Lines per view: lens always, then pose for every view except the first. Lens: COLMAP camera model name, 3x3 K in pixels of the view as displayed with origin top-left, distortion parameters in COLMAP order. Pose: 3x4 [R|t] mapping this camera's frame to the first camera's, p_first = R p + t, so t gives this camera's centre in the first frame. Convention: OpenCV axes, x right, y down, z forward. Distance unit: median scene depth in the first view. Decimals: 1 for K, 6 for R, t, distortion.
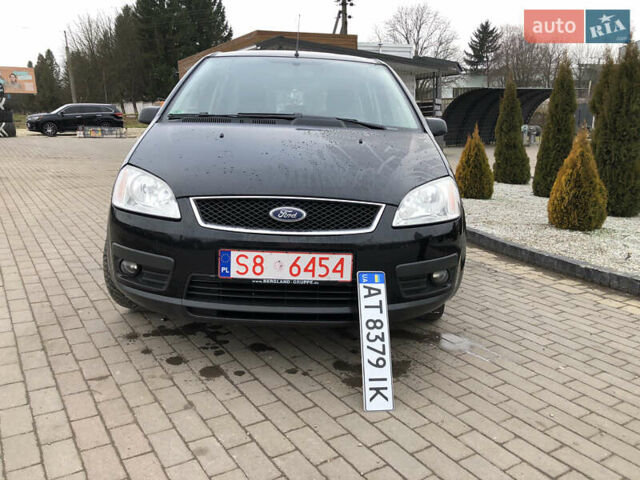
lens RADIAL K [[521.7, 0, 316.4], [0, 521.7, 237.0], [0, 0, 1]] dist [0.018073, -0.009214]
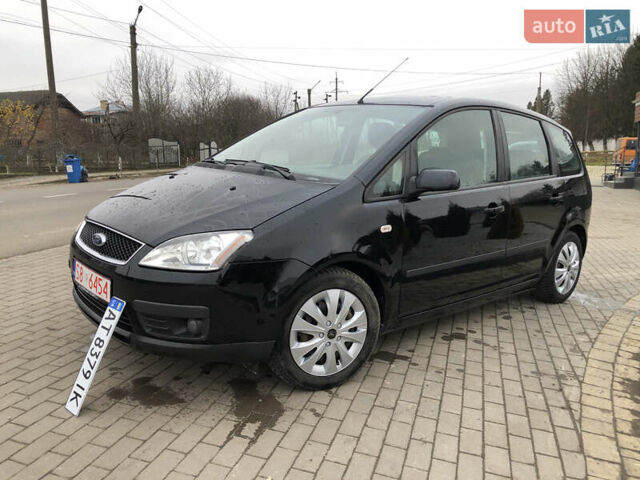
lens RADIAL K [[521.7, 0, 317.0], [0, 521.7, 251.5], [0, 0, 1]] dist [0.018073, -0.009214]
pose [[0.642057, 0.152708, -0.751294, 1.239972], [-0.183401, 0.982102, 0.042888, -0.166587], [0.744397, 0.110251, 0.658573, 0.562362]]
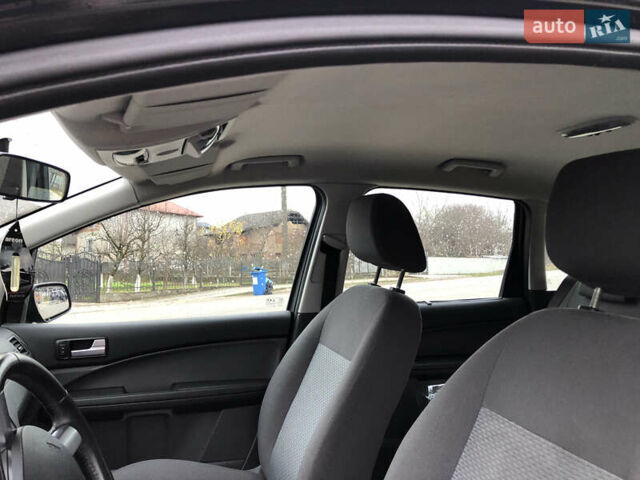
lens RADIAL K [[521.7, 0, 321.1], [0, 521.7, 240.0], [0, 0, 1]] dist [0.018073, -0.009214]
pose [[0.261143, -0.034369, -0.964688, 0.495532], [-0.210908, 0.973189, -0.091764, -0.518298], [0.941978, 0.227424, 0.246893, 1.932908]]
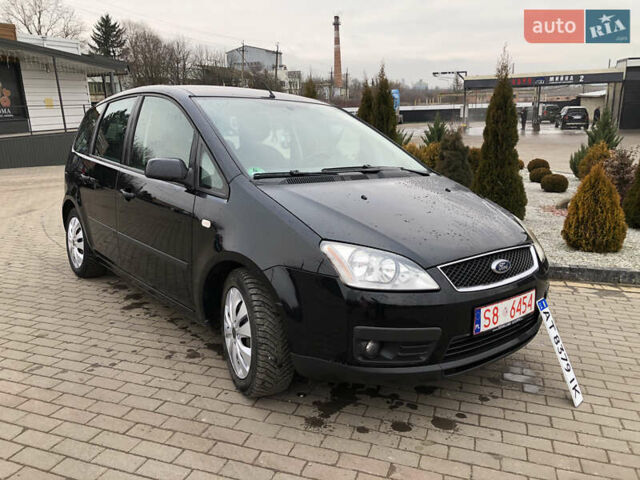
lens RADIAL K [[521.7, 0, 317.7], [0, 521.7, 234.7], [0, 0, 1]] dist [0.018073, -0.009214]
pose [[0.784928, -0.136246, 0.604421, -1.073729], [0.133602, 0.989792, 0.049613, -0.227318], [-0.605011, 0.041809, 0.795119, 0.314544]]
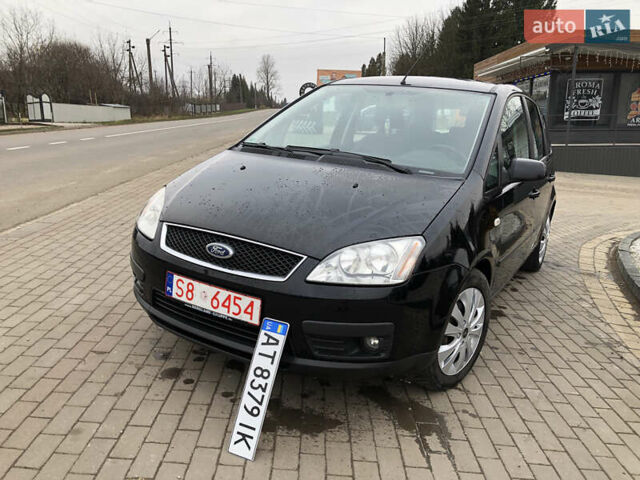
lens RADIAL K [[521.7, 0, 318.2], [0, 521.7, 250.7], [0, 0, 1]] dist [0.018073, -0.009214]
pose [[0.841289, 0.166301, -0.514370, 0.668548], [-0.153994, 0.985807, 0.066854, -0.146271], [0.518188, 0.022967, 0.854958, 0.187208]]
